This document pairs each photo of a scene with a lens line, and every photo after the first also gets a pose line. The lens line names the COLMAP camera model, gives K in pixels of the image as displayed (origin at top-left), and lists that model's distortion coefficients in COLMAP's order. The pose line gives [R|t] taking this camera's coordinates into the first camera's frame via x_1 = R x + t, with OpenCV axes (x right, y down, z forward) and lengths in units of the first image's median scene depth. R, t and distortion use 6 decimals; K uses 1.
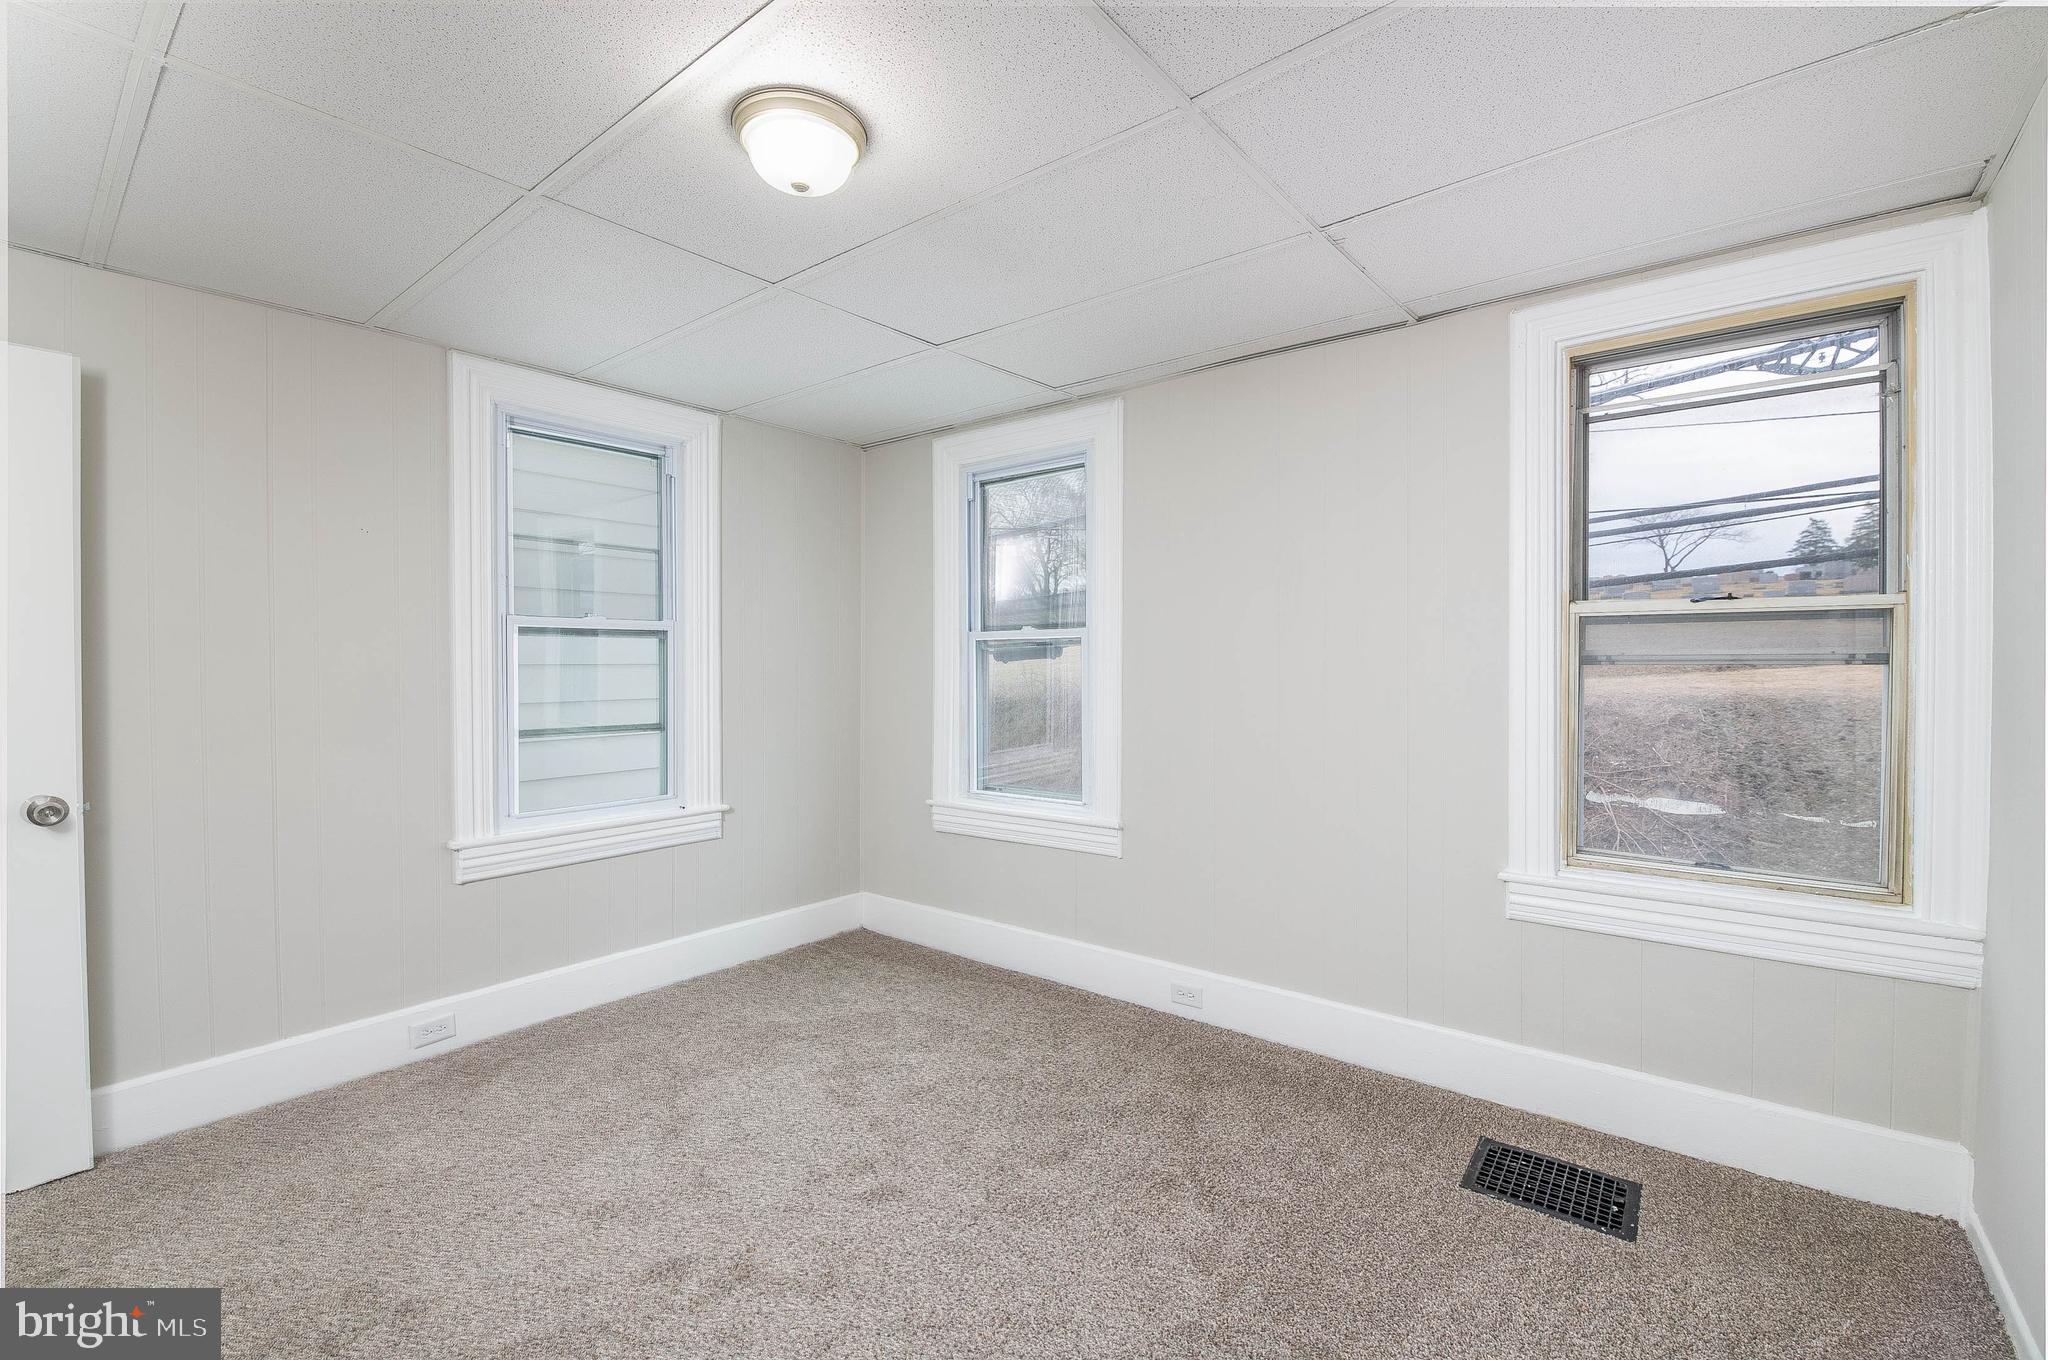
lens RADIAL K [[898.1, 0, 1025.4], [0, 898.1, 672.8], [0, 0, 1]] dist [-0.013494, -0.002388]
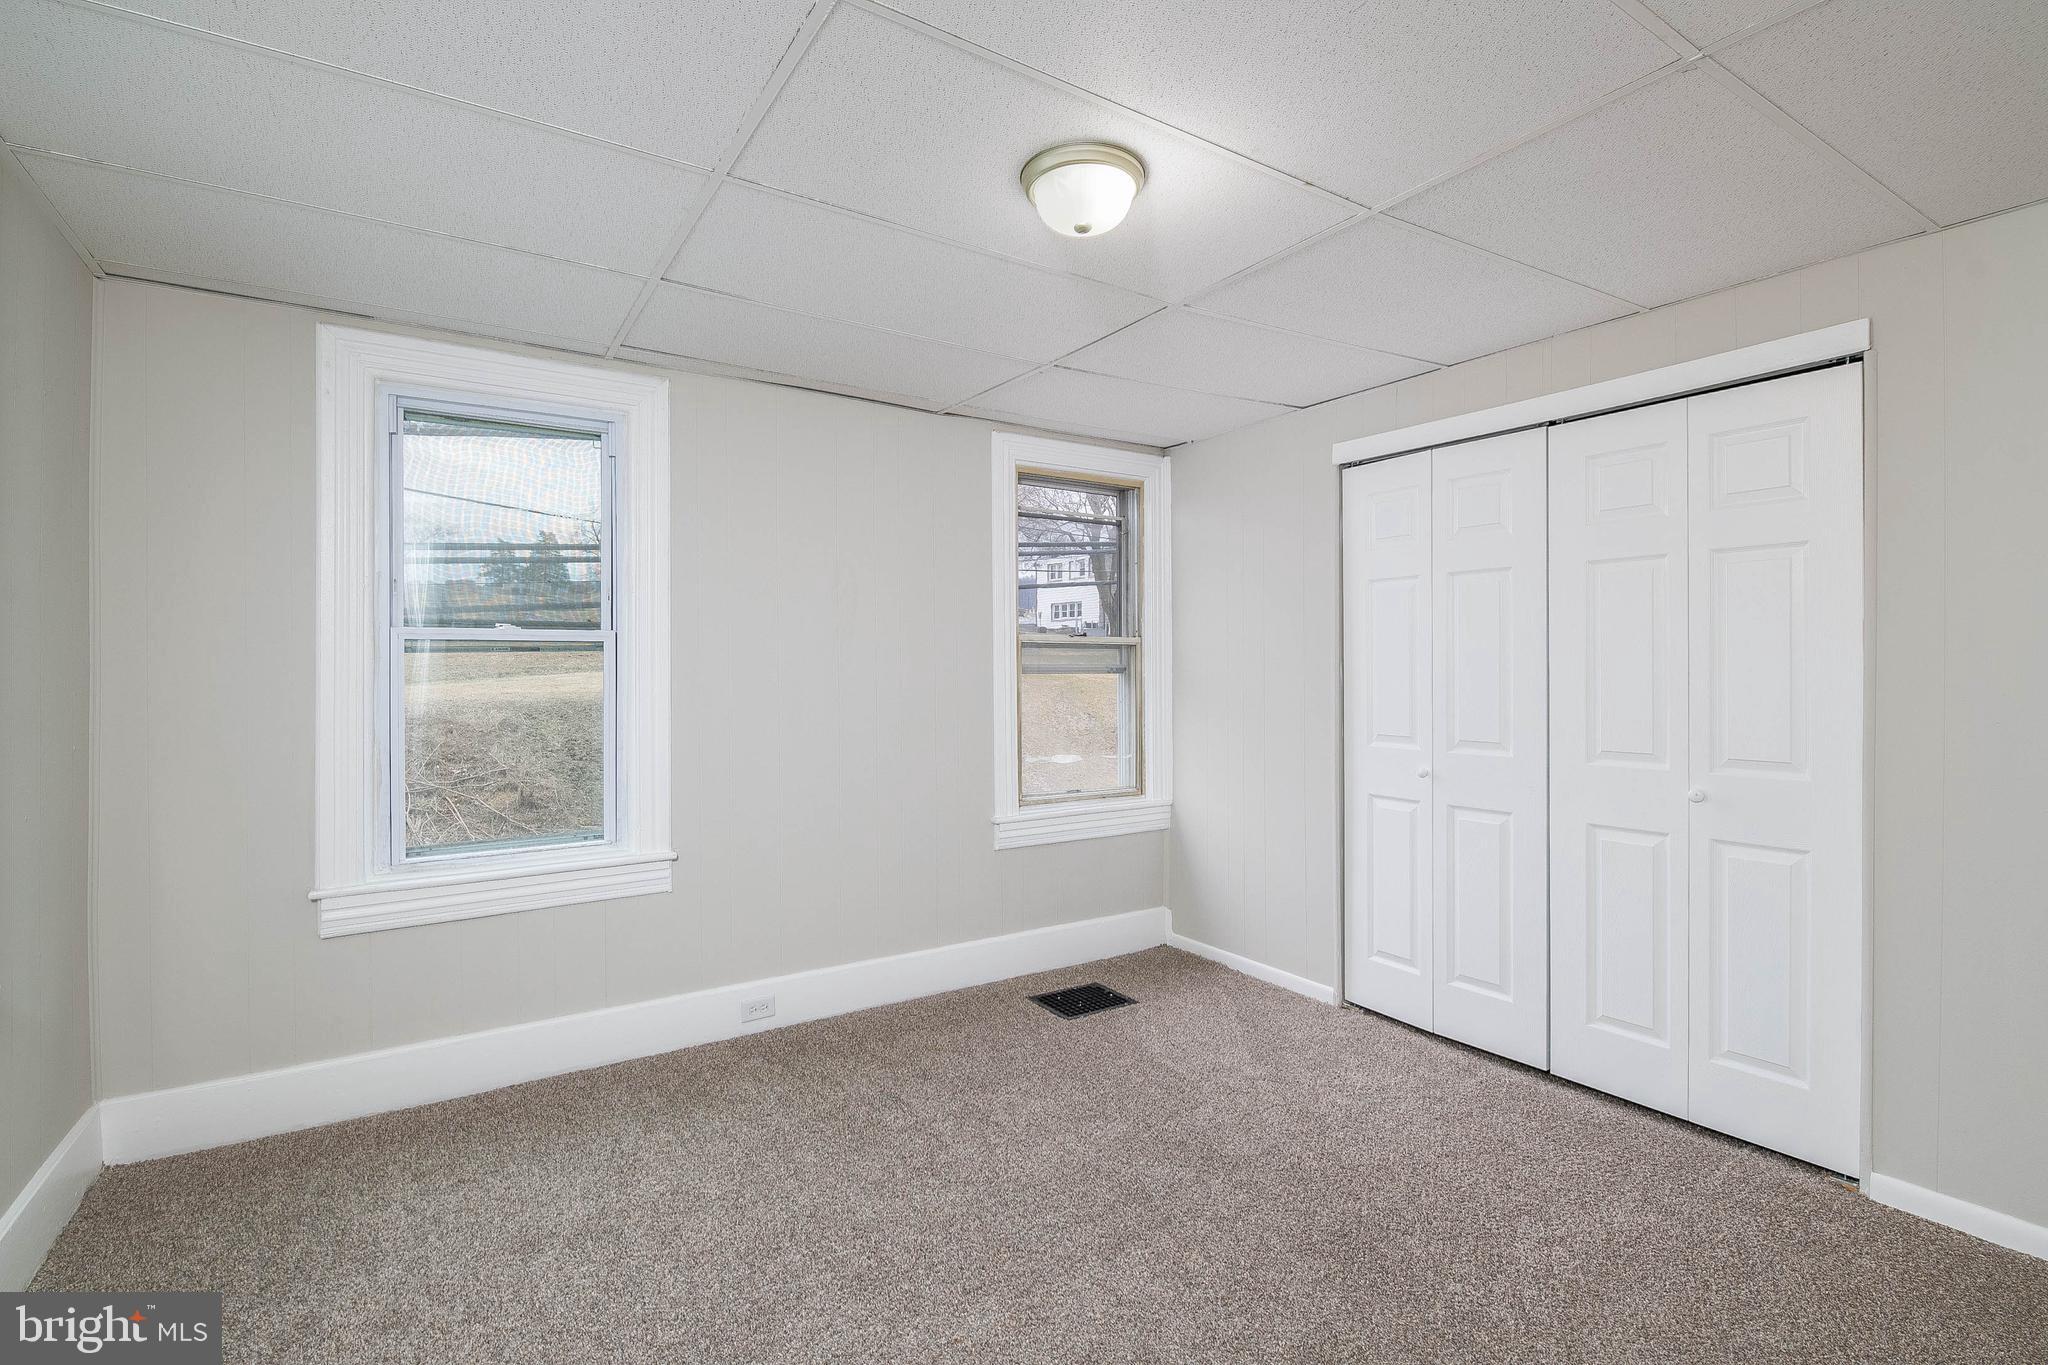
lens RADIAL K [[937.8, 0, 1027.3], [0, 937.8, 666.8], [0, 0, 1]] dist [-0.002500, -0.000308]
pose [[0.296965, 0.004560, 0.954877, -0.675227], [0.009002, 0.999931, -0.007575, -0.006529], [-0.954846, 0.010845, 0.296904, 0.381350]]
